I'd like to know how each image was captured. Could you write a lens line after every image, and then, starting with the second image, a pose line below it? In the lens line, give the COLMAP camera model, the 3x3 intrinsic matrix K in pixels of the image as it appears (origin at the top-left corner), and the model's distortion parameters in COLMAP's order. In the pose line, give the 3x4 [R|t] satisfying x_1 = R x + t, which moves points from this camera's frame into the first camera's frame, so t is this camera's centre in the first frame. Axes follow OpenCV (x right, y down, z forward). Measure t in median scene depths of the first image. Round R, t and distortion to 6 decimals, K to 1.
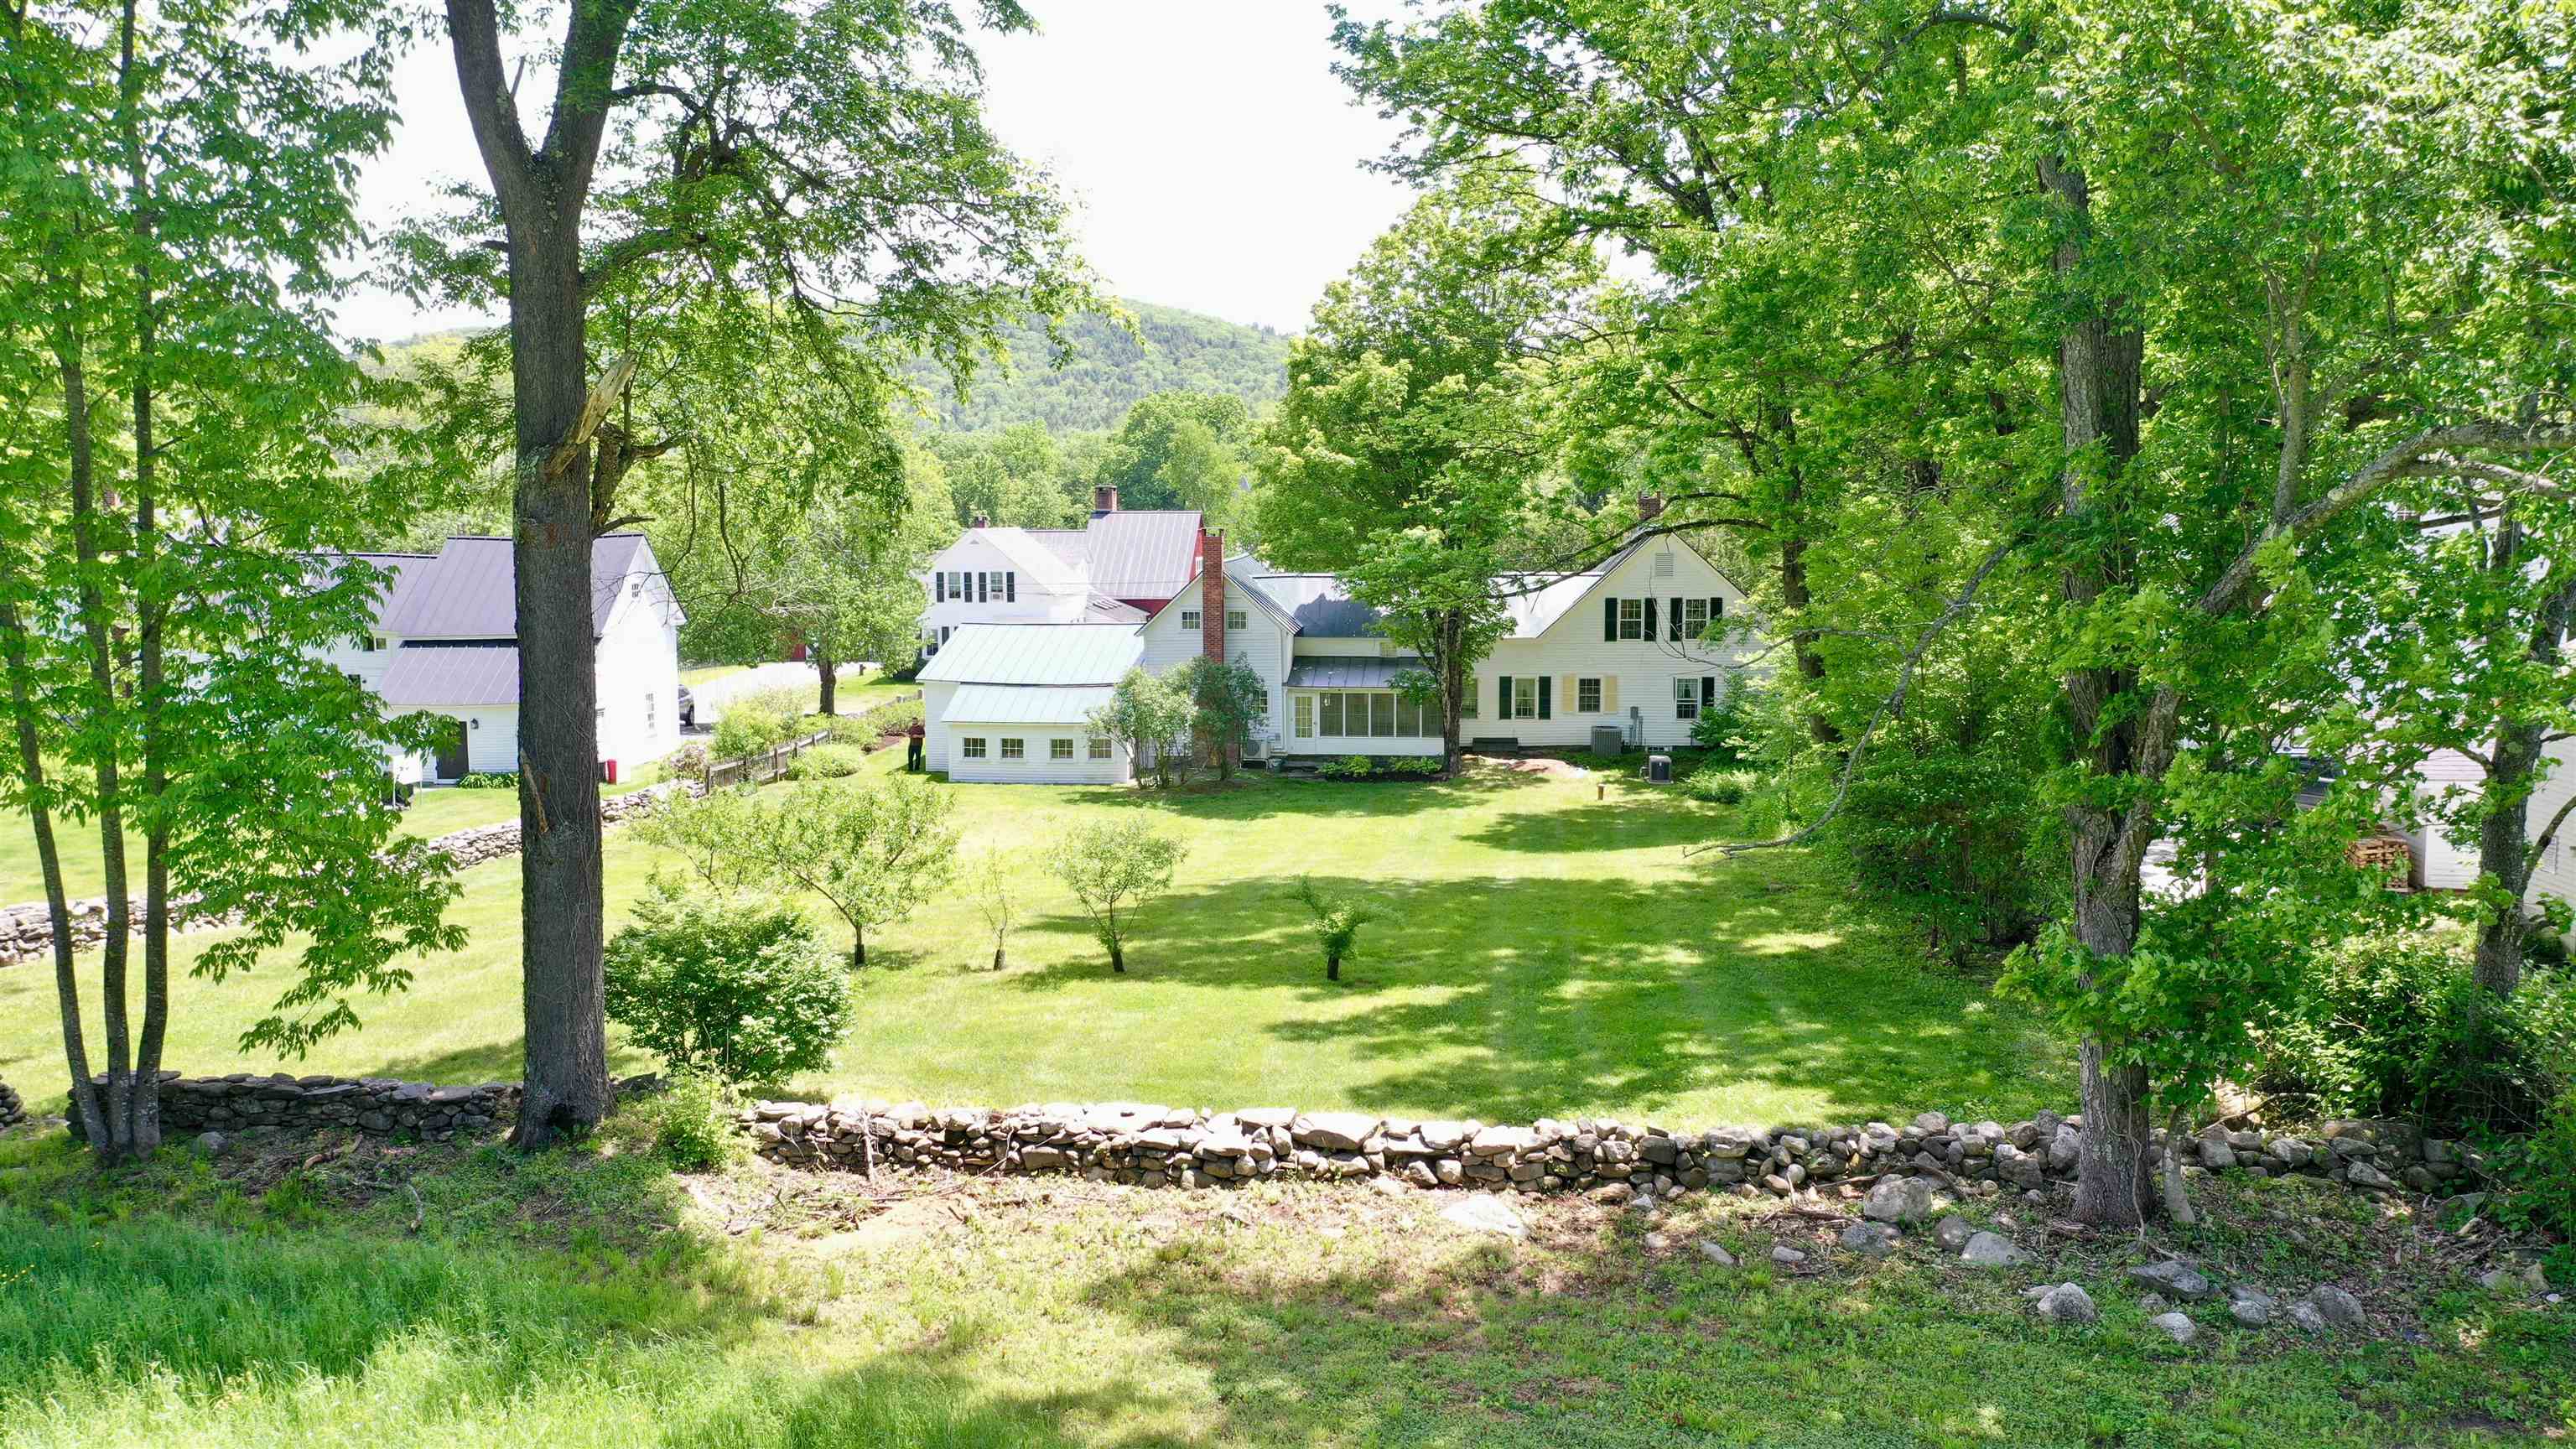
lens RADIAL K [[2044.5, 0, 1288.0], [0, 2044.5, 724.5], [0, 0, 1]] dist [0.011650, -0.010208]
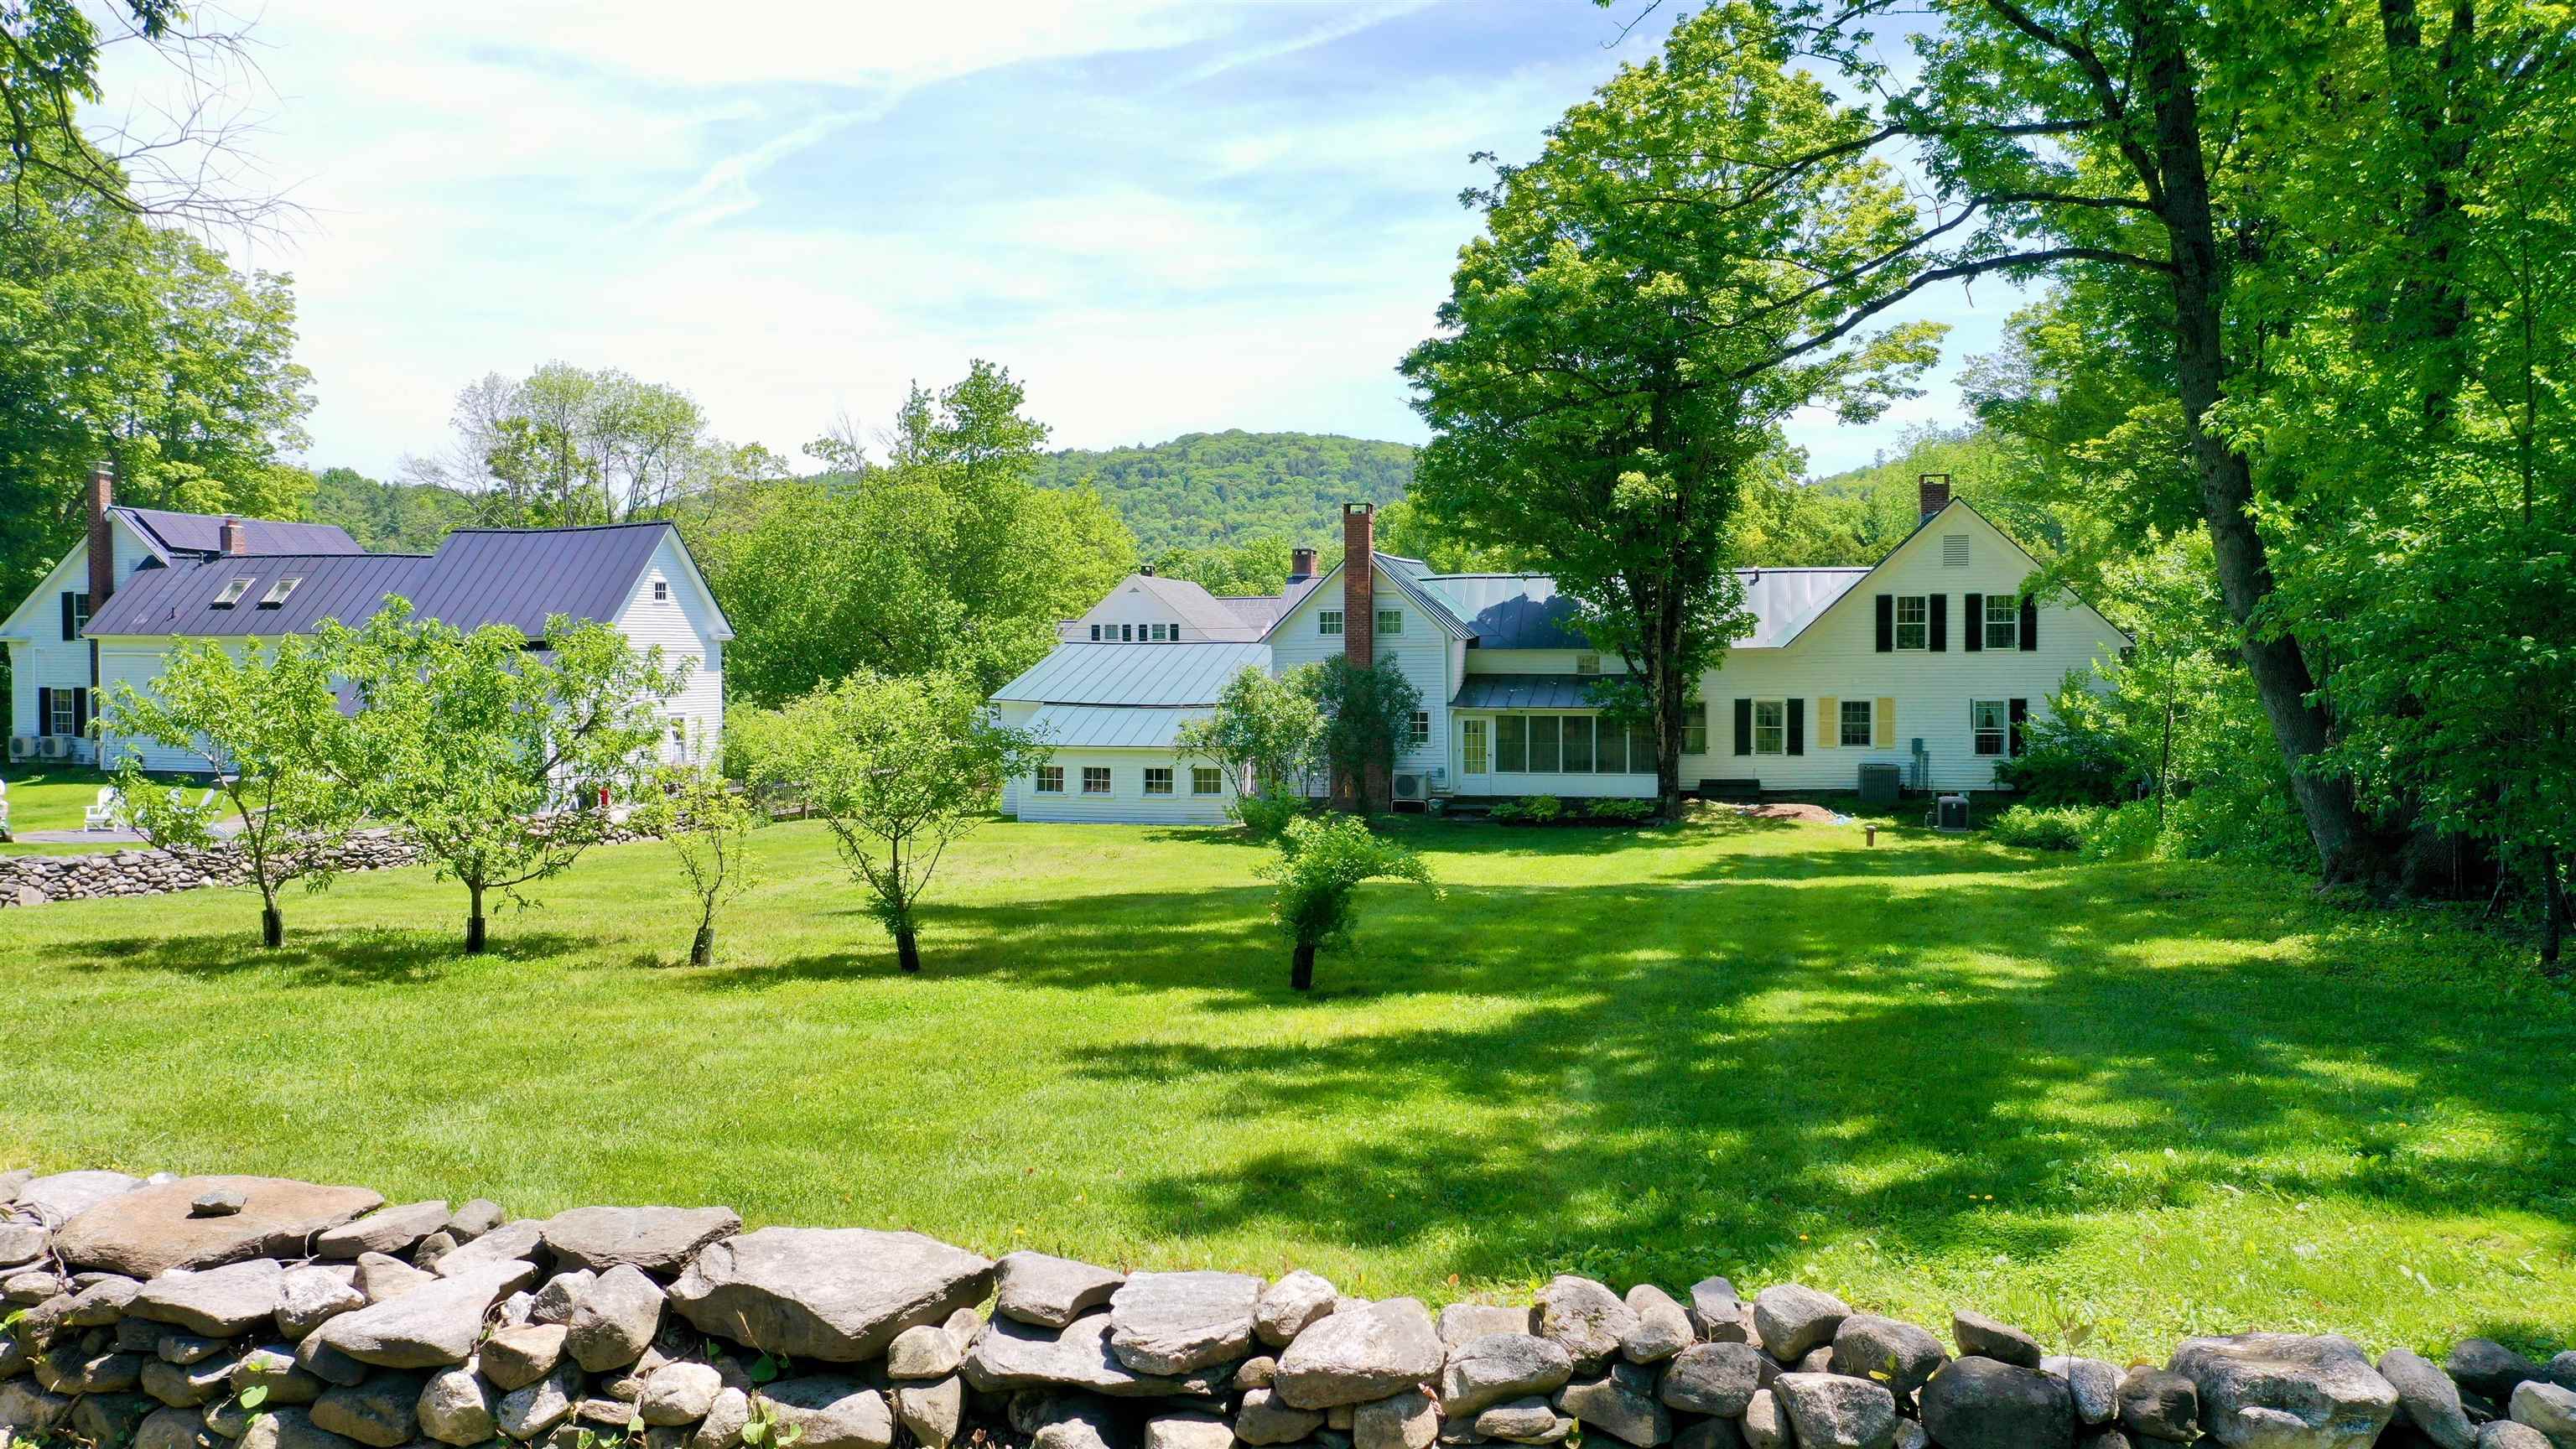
lens RADIAL K [[2044.5, 0, 1288.0], [0, 2044.5, 724.5], [0, 0, 1]] dist [0.011650, -0.010208]
pose [[0.991340, 0.003873, -0.131262, 0.039386], [-0.013349, 0.997359, -0.071387, 0.044226], [0.130638, 0.072521, 0.988774, 0.228455]]
